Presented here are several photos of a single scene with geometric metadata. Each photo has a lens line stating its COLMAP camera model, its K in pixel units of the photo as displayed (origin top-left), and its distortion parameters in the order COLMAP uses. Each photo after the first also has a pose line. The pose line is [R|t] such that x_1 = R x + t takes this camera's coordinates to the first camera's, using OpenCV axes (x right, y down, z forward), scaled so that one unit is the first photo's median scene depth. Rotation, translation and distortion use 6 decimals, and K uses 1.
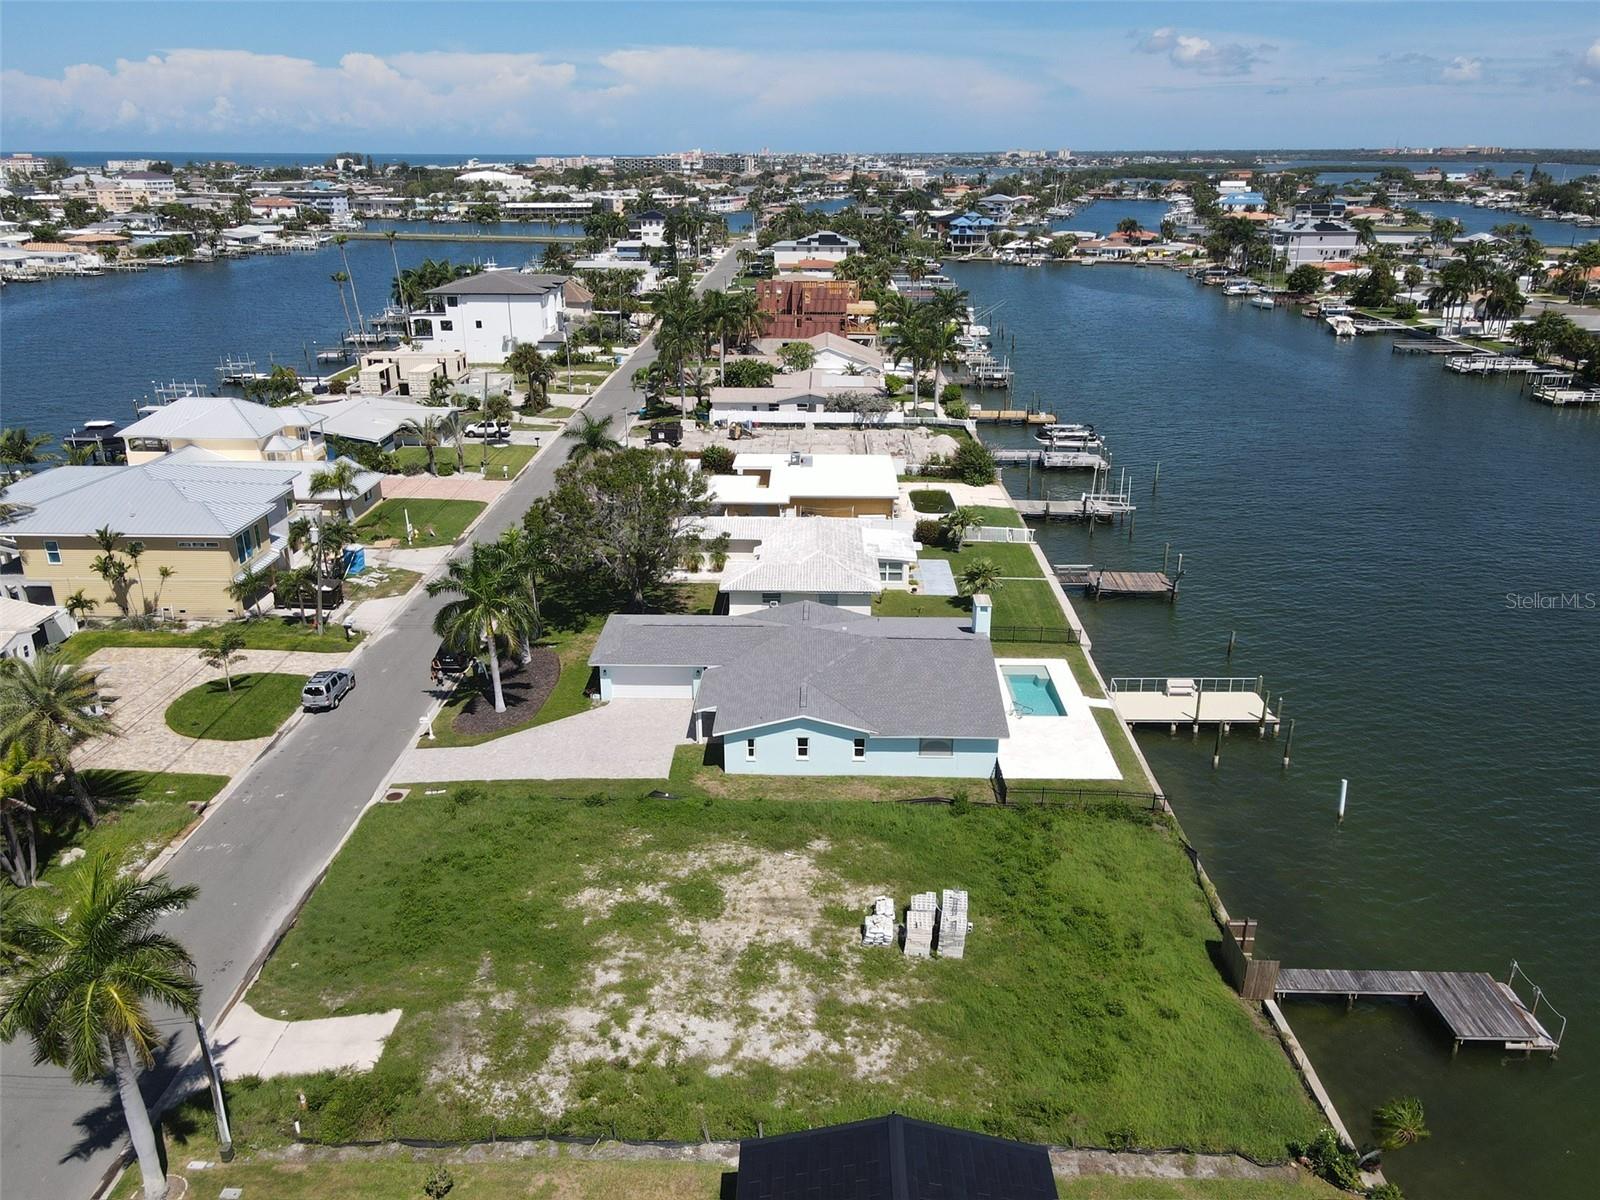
lens RADIAL K [[1172.7, 0, 796.7], [0, 1172.7, 585.7], [0, 0, 1]] dist [-0.004802, 0.042312]
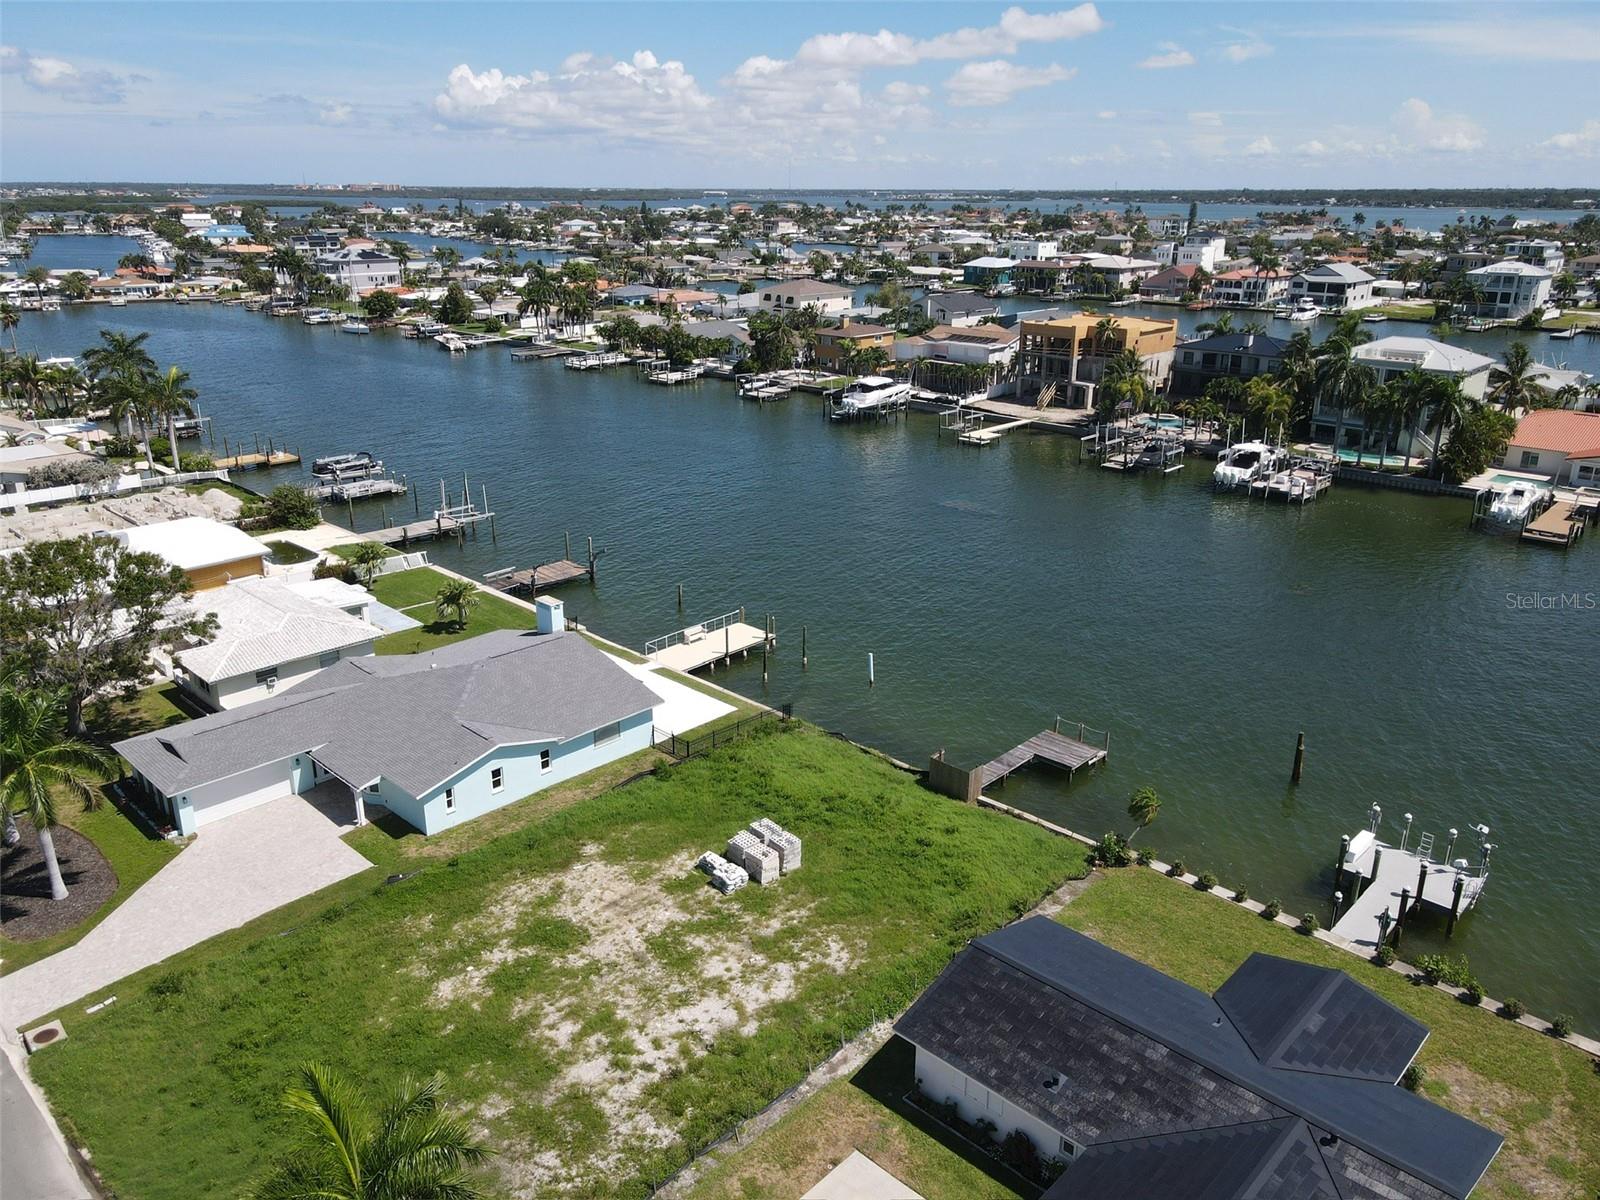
lens RADIAL K [[1172.7, 0, 796.7], [0, 1172.7, 585.7], [0, 0, 1]] dist [-0.004802, 0.042312]
pose [[0.677632, -0.235300, 0.696742, -0.334237], [0.253382, 0.964122, 0.079165, -0.021832], [-0.690371, 0.122897, 0.712940, 0.083648]]
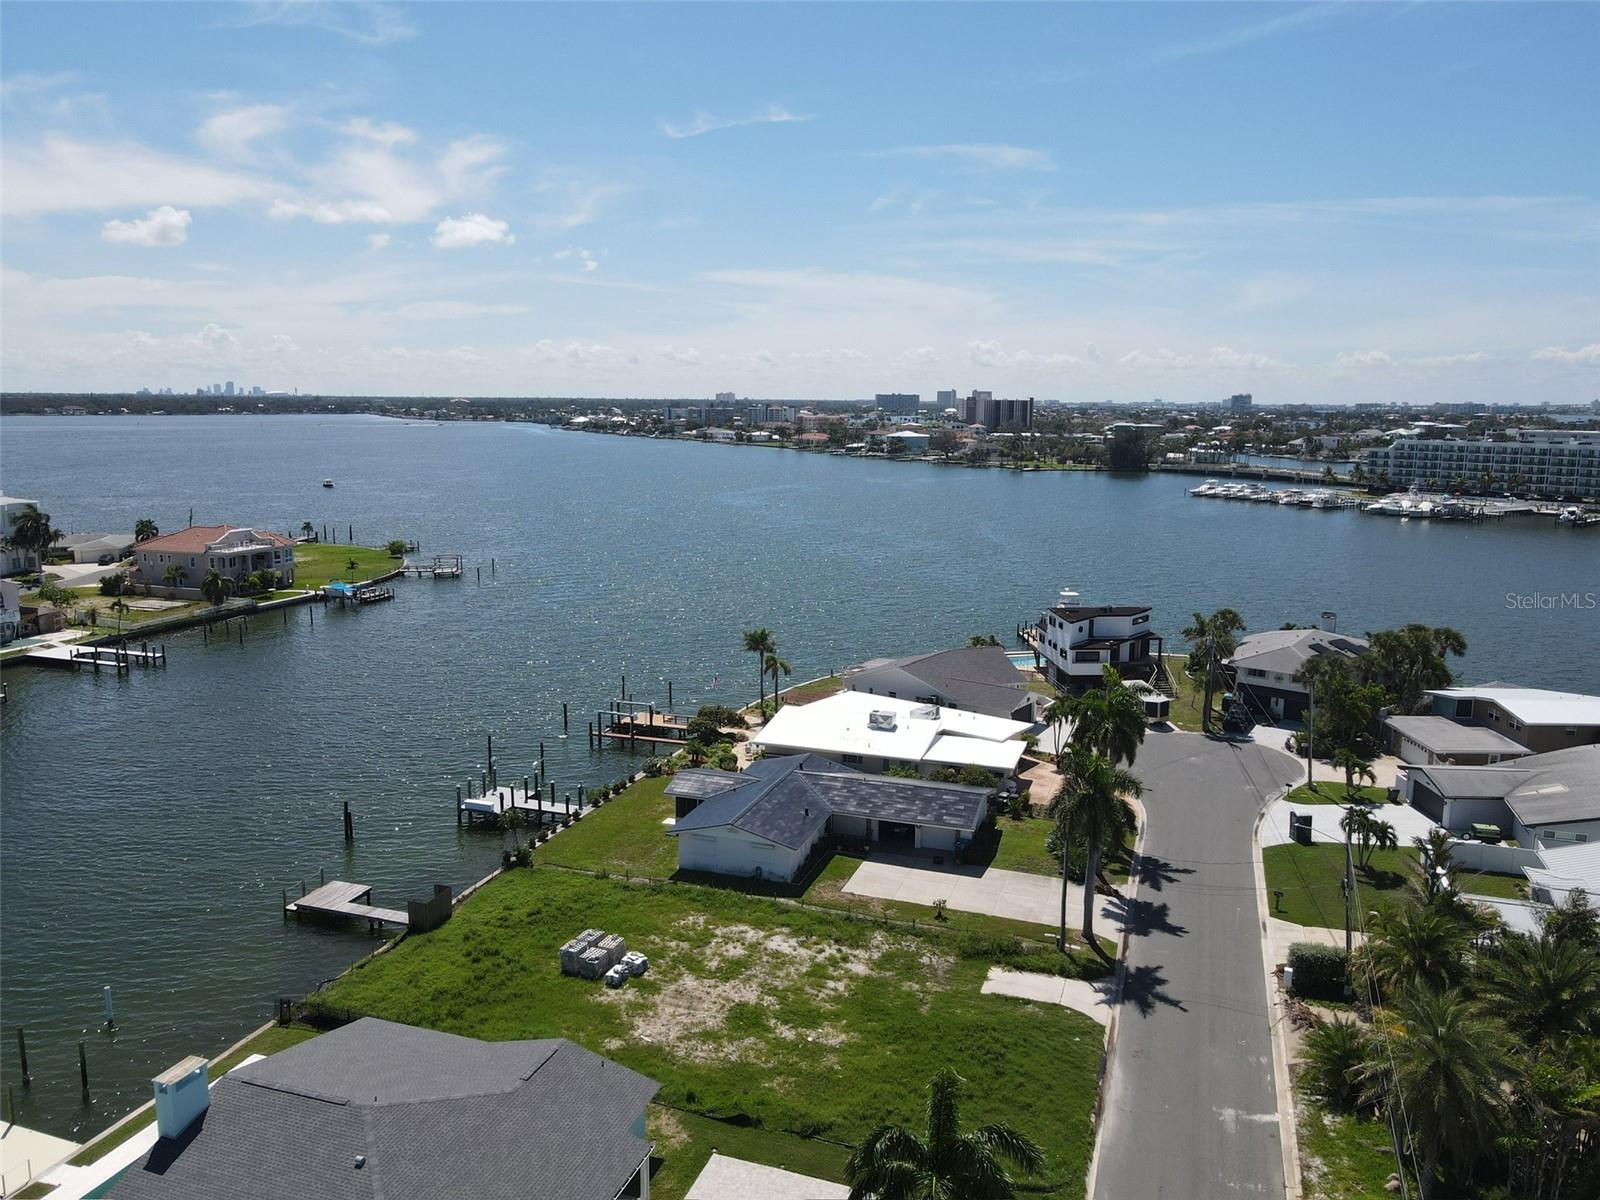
lens RADIAL K [[1172.7, 0, 796.7], [0, 1172.7, 585.7], [0, 0, 1]] dist [-0.004802, 0.042312]
pose [[-0.950558, -0.056061, 0.305445, -0.279330], [0.101034, 0.874234, 0.474876, -0.397039], [-0.293653, 0.482257, -0.825346, 1.051576]]
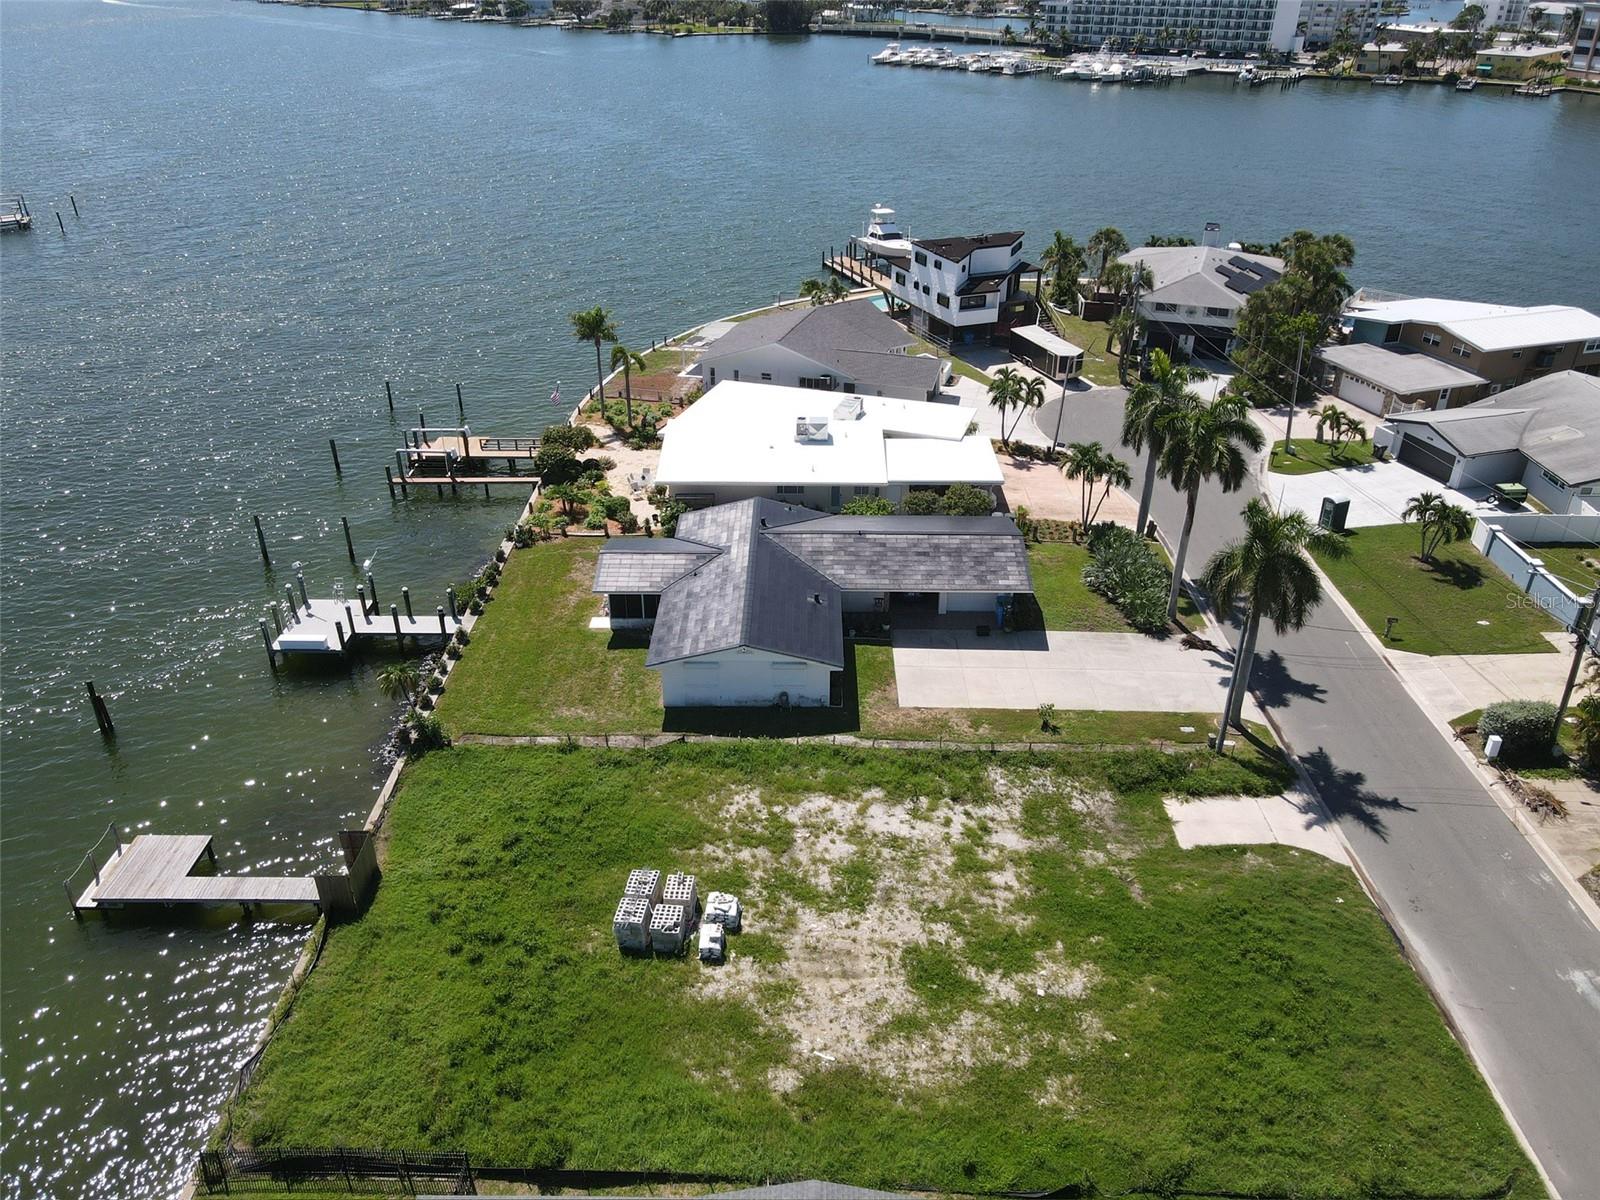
lens RADIAL K [[1172.7, 0, 796.7], [0, 1172.7, 585.7], [0, 0, 1]] dist [-0.004802, 0.042312]
pose [[-0.999949, 0.001966, -0.009873, 0.012000], [-0.006164, 0.655808, 0.754903, -0.314180], [0.007959, 0.754925, -0.655763, 0.802135]]
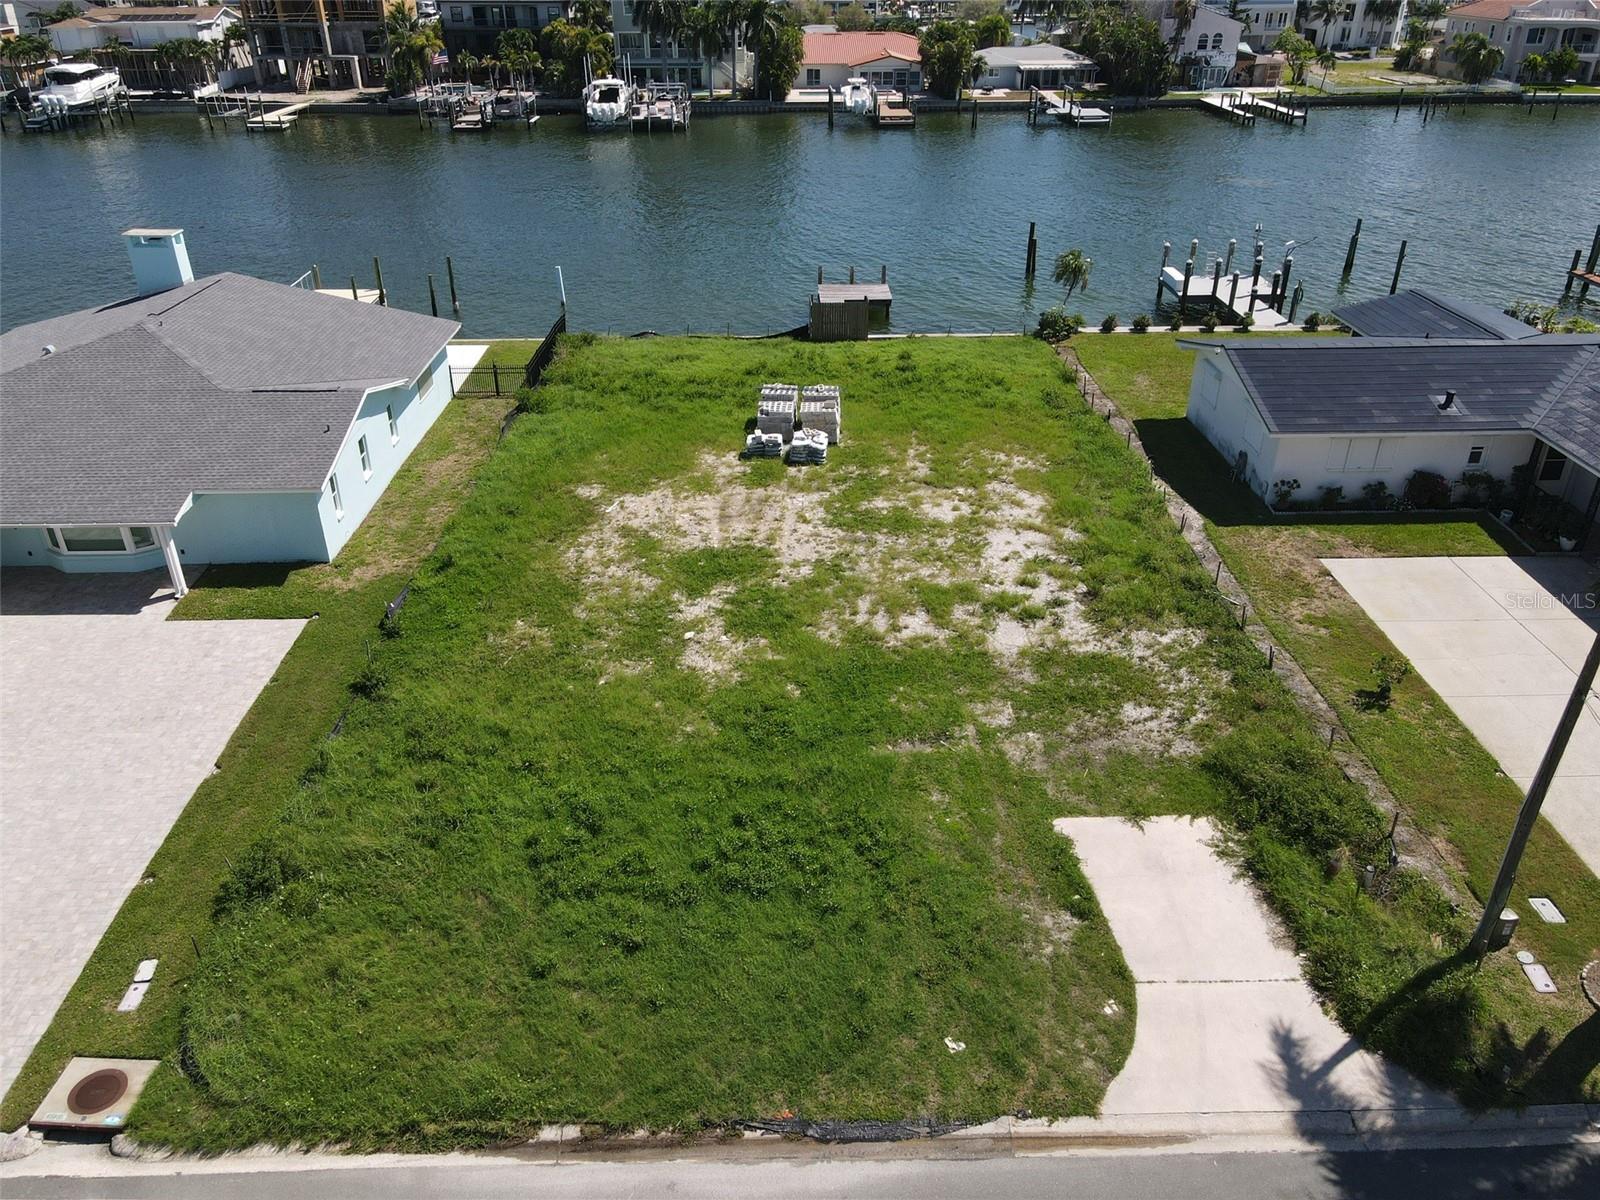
lens RADIAL K [[1172.7, 0, 796.7], [0, 1172.7, 585.7], [0, 0, 1]] dist [-0.004802, 0.042312]
pose [[-0.037669, -0.478240, 0.877421, -0.391129], [0.351387, 0.815630, 0.459646, -0.001007], [-0.935472, 0.325629, 0.137324, 0.530852]]
